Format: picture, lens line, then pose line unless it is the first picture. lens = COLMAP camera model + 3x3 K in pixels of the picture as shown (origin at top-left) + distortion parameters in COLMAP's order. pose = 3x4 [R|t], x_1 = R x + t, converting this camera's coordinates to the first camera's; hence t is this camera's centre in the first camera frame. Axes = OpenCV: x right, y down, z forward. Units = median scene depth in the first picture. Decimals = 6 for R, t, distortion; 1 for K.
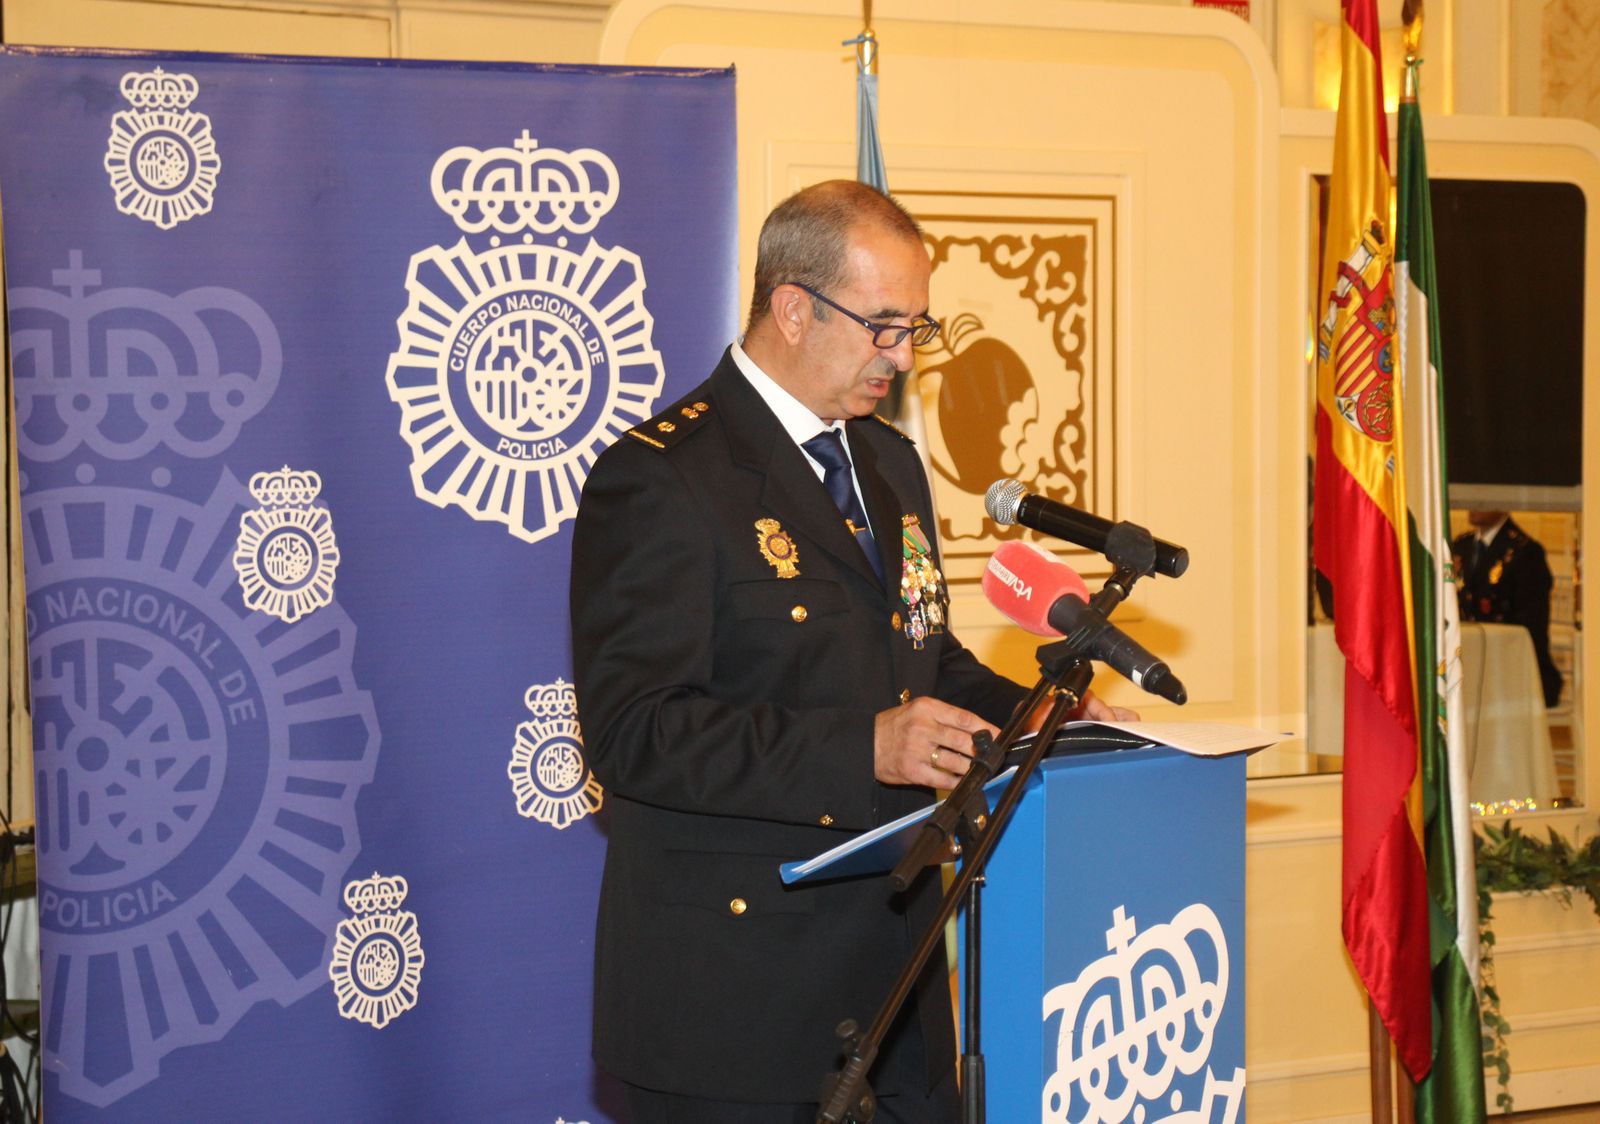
lens RADIAL K [[4370.5, 0, 815.9], [0, 4370.5, 523.0], [0, 0, 1]] dist [0.462128, 0.000000]
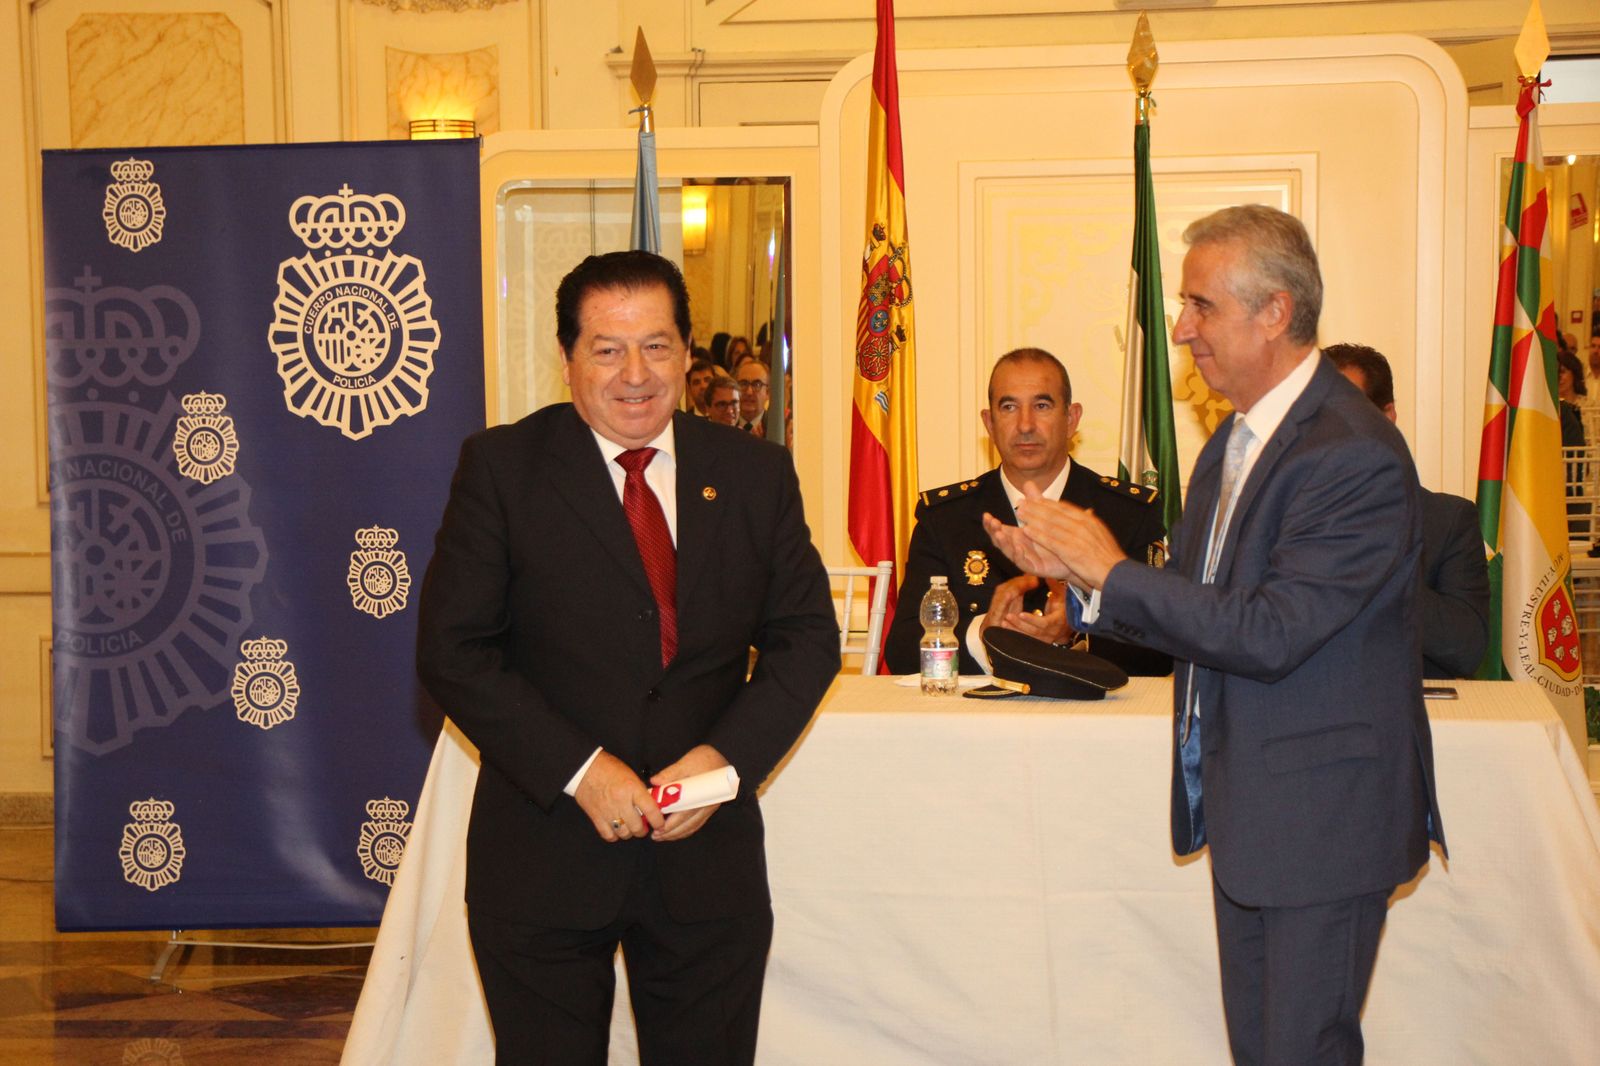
lens RADIAL K [[3577.1, 0, 785.0], [0, 3577.1, 523.0], [0, 0, 1]] dist [0.428083, 0.000000]
pose [[0.693808, 0.035286, -0.719295, 1.008516], [-0.013489, 0.999260, 0.036010, -0.015025], [0.720034, -0.015282, 0.693770, 0.194525]]
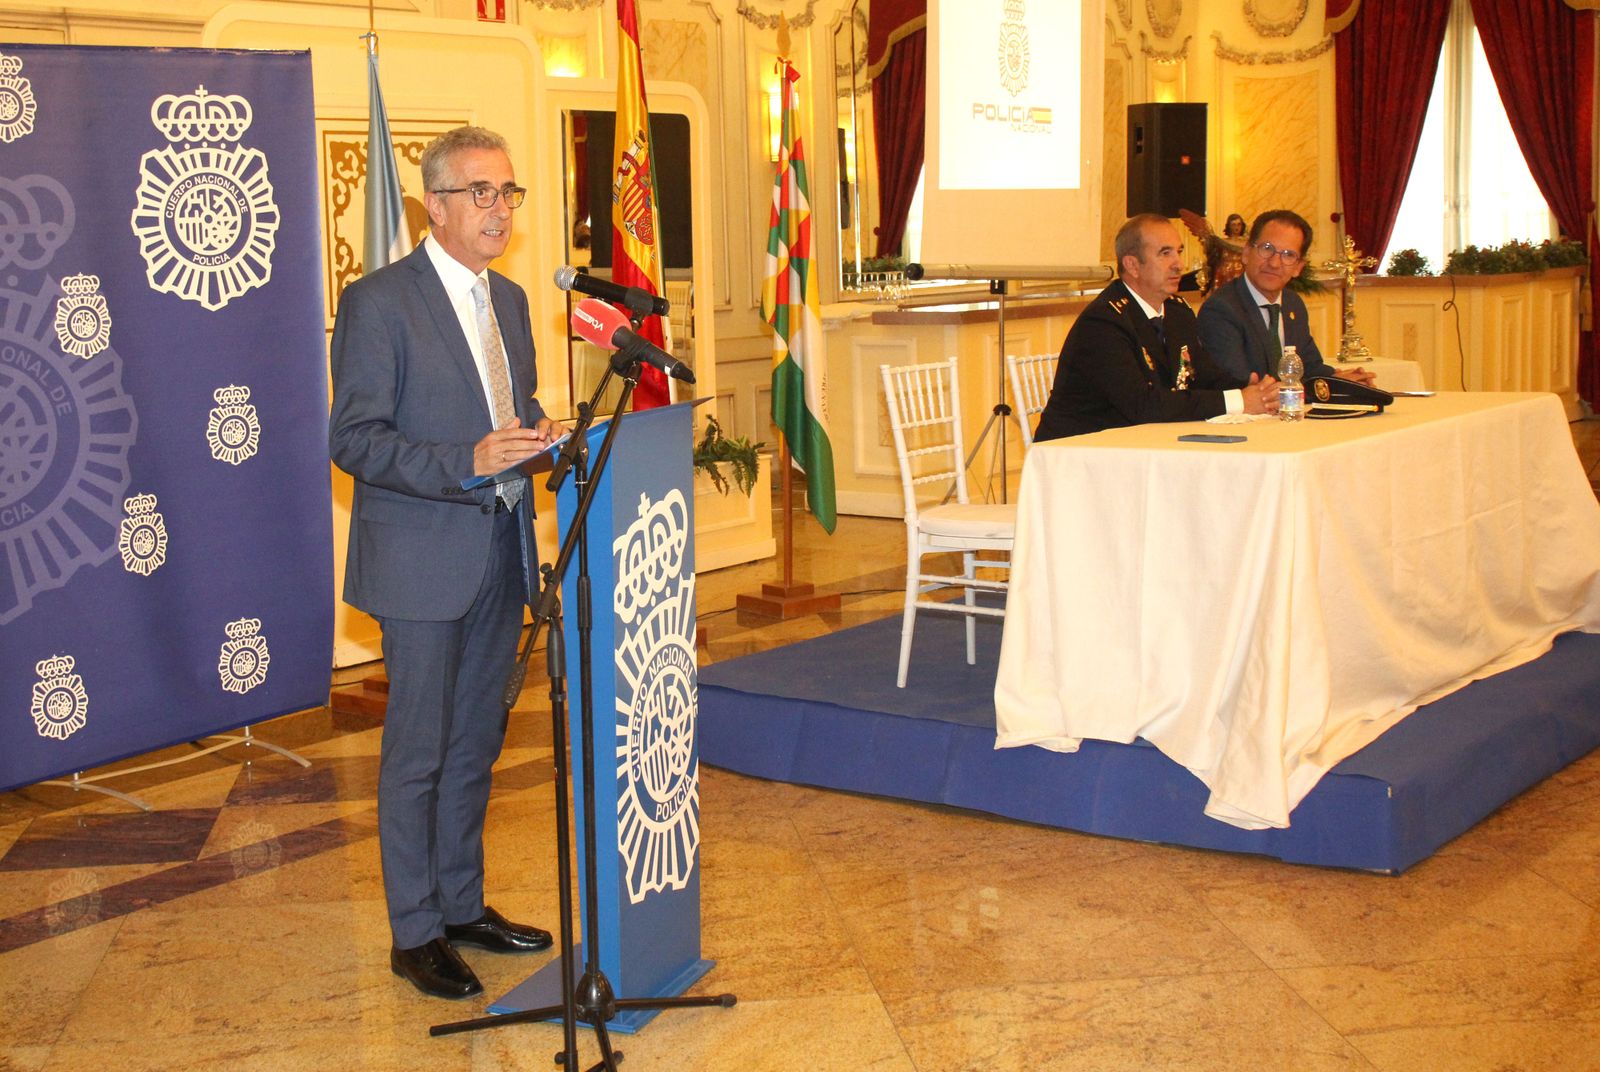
lens RADIAL K [[2166.4, 0, 693.6], [0, 2166.4, 464.0], [0, 0, 1]] dist [-0.001293, 0.000000]
pose [[0.972440, -0.048012, 0.228156, -0.080232], [0.029967, 0.996189, 0.081907, 0.000016], [-0.231219, -0.072813, 0.970173, 0.067588]]
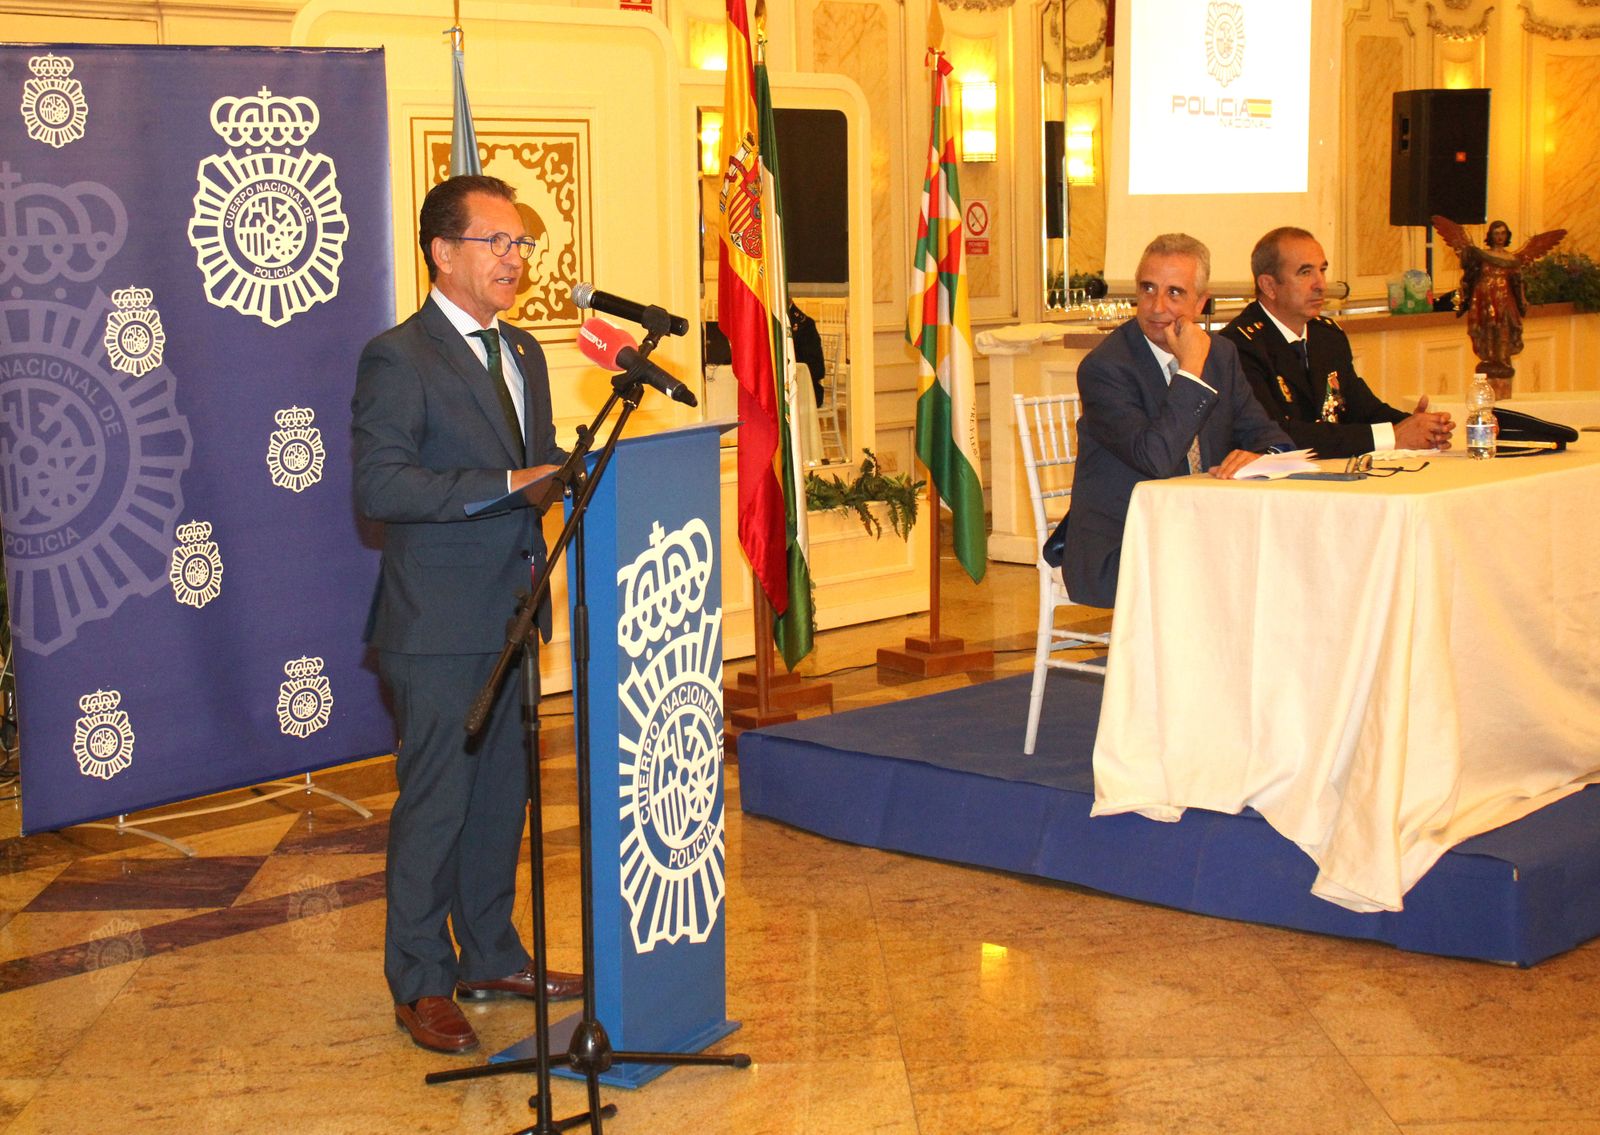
lens RADIAL K [[2551.3, 0, 656.0], [0, 2551.3, 499.1], [0, 0, 1]] dist [0.057155, 0.000000]
pose [[0.993236, -0.032255, 0.111546, -0.030870], [0.024041, 0.996953, 0.074212, 0.000904], [-0.113600, -0.071028, 0.990984, -0.017377]]
